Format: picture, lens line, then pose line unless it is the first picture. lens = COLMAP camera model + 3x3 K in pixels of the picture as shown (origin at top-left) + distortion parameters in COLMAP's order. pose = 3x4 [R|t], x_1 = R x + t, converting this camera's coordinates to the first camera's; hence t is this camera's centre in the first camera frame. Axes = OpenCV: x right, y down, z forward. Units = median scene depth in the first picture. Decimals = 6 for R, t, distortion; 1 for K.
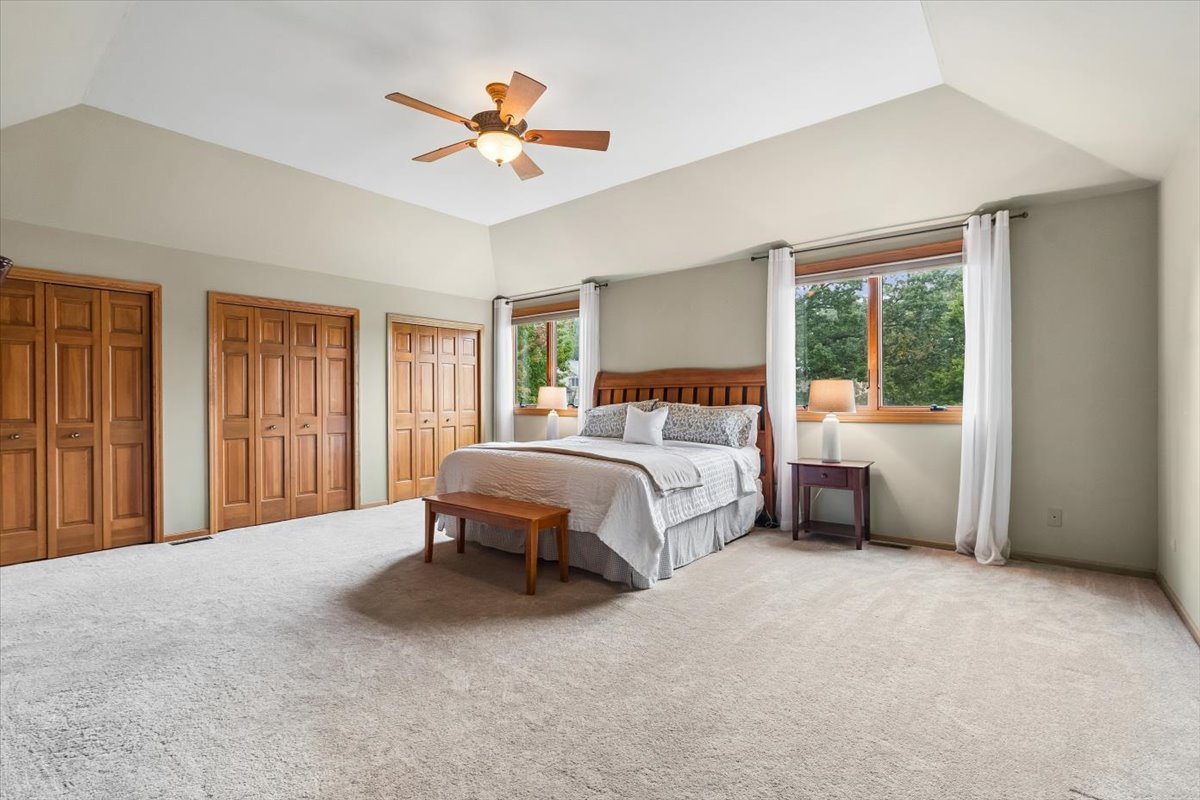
lens RADIAL K [[542.6, 0, 602.5], [0, 542.6, 399.5], [0, 0, 1]] dist [0.001398, 0.000502]
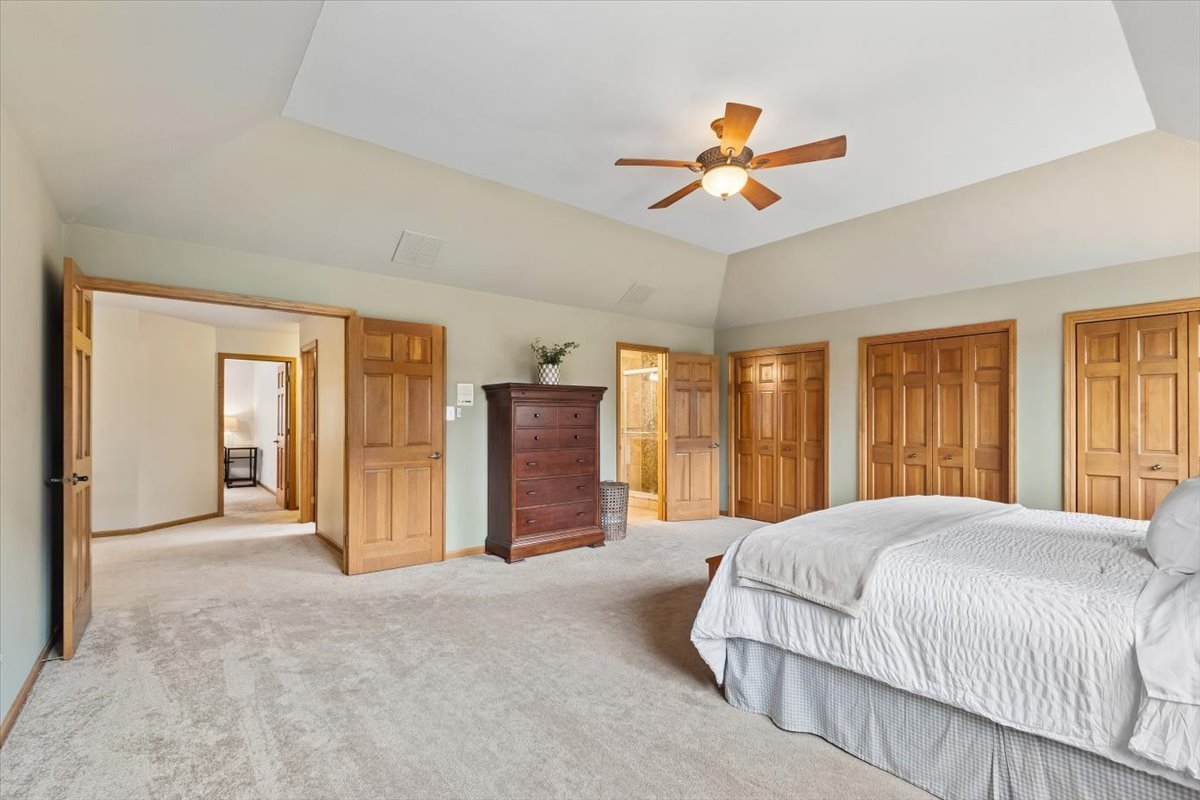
lens RADIAL K [[542.6, 0, 601.2], [0, 542.6, 404.5], [0, 0, 1]] dist [0.001398, 0.000502]
pose [[-0.194146, -0.030374, -0.980502, 0.513078], [-0.013440, 0.999509, -0.028301, -0.008193], [0.980881, 0.007683, -0.194458, 0.610001]]
